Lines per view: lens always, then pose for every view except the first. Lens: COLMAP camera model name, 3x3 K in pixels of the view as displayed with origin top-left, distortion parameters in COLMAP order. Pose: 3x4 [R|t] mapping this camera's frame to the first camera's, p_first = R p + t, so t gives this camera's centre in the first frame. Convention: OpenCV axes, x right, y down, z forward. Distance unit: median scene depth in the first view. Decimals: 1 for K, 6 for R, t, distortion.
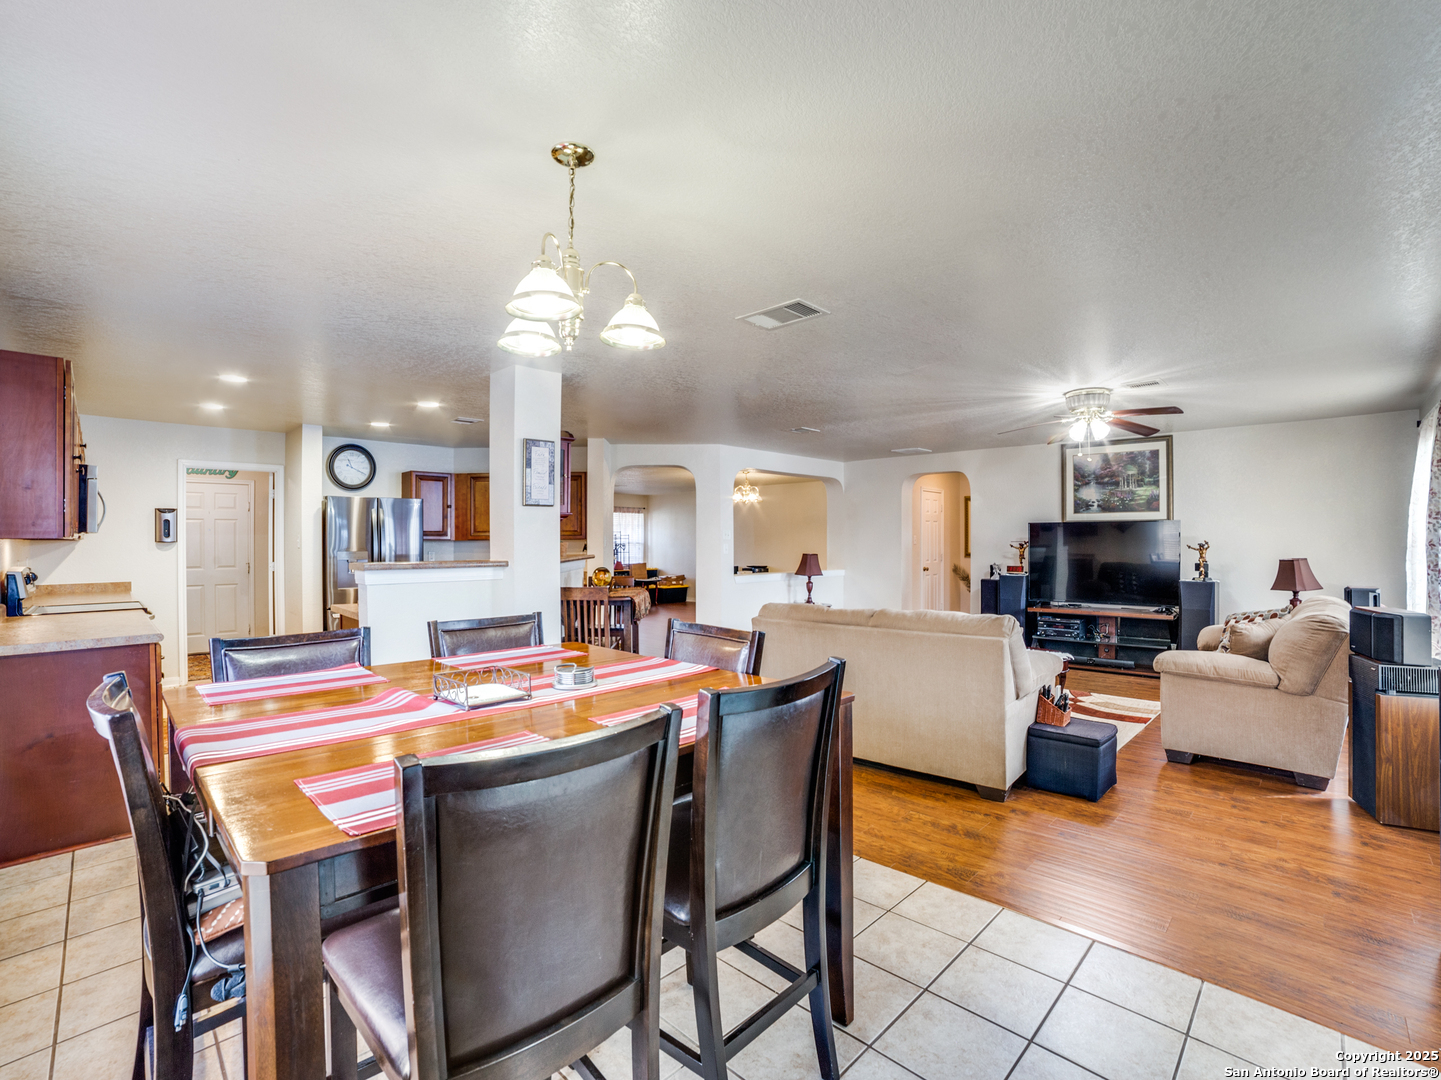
lens RADIAL K [[672.2, 0, 727.9], [0, 672.2, 542.1], [0, 0, 1]] dist [-0.117925, 0.049021]
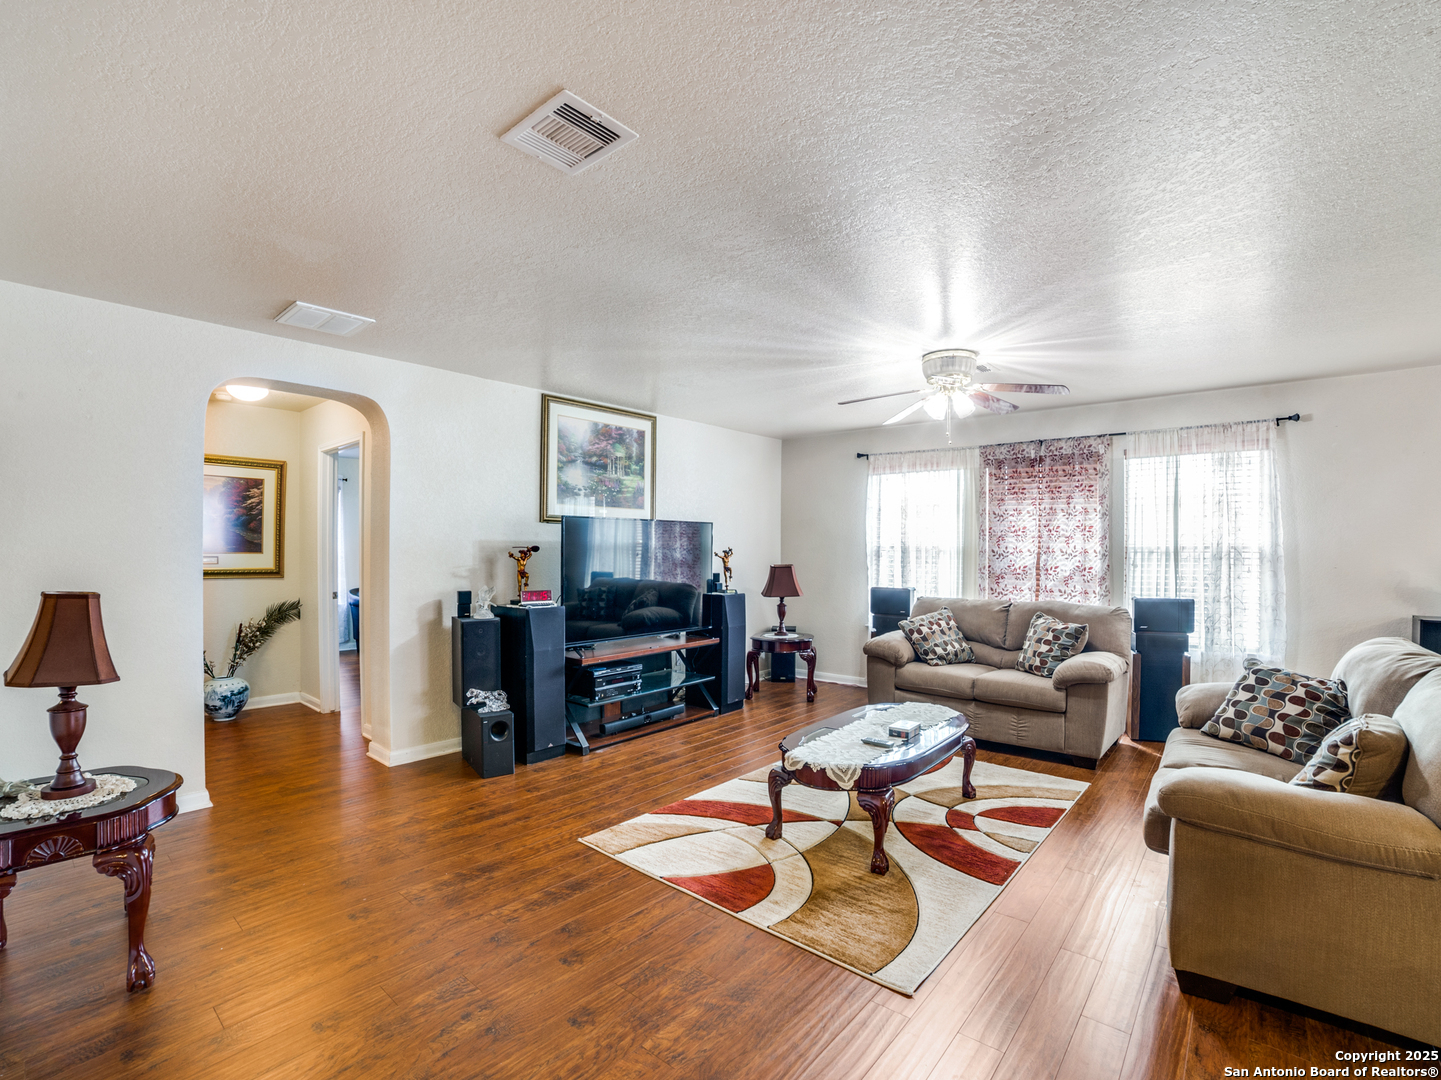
lens RADIAL K [[672.2, 0, 727.9], [0, 672.2, 542.1], [0, 0, 1]] dist [-0.117925, 0.049021]
pose [[-0.071818, 0.009318, 0.997374, -0.156153], [-0.001886, 0.999953, -0.009477, 0.000254], [-0.997416, -0.002562, -0.071797, 0.941966]]
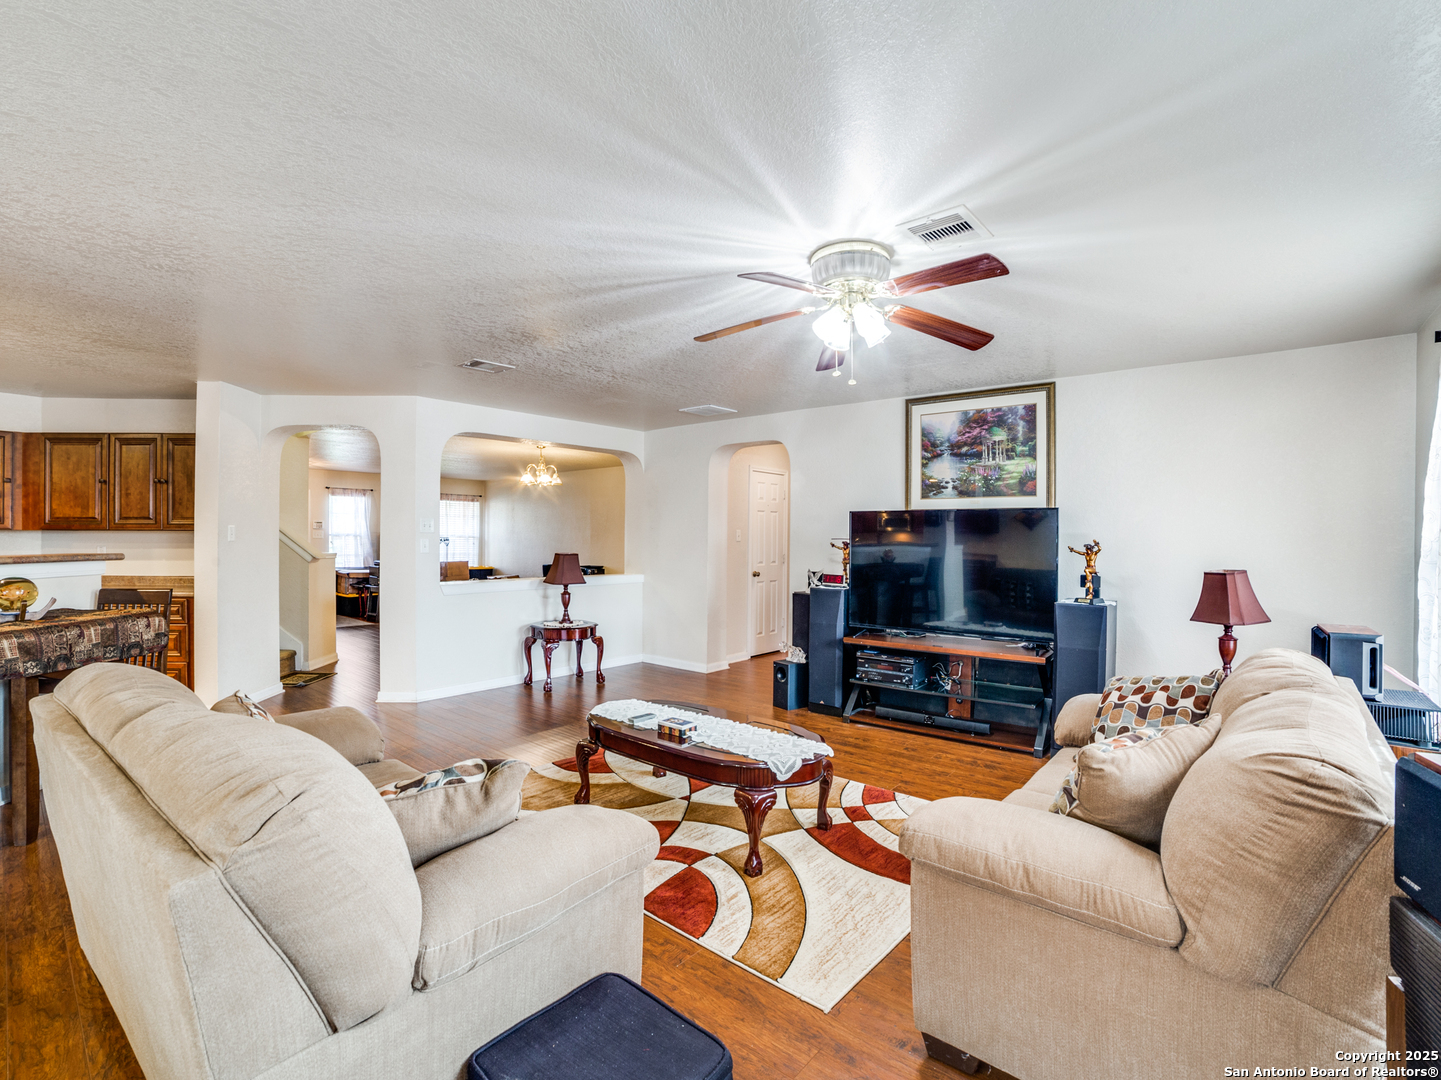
lens RADIAL K [[672.2, 0, 727.9], [0, 672.2, 542.1], [0, 0, 1]] dist [-0.117925, 0.049021]
pose [[0.997503, 0.008308, 0.070135, 0.298062], [-0.008796, 0.999939, 0.006649, -0.001278], [-0.070076, -0.007250, 0.997515, 0.334890]]
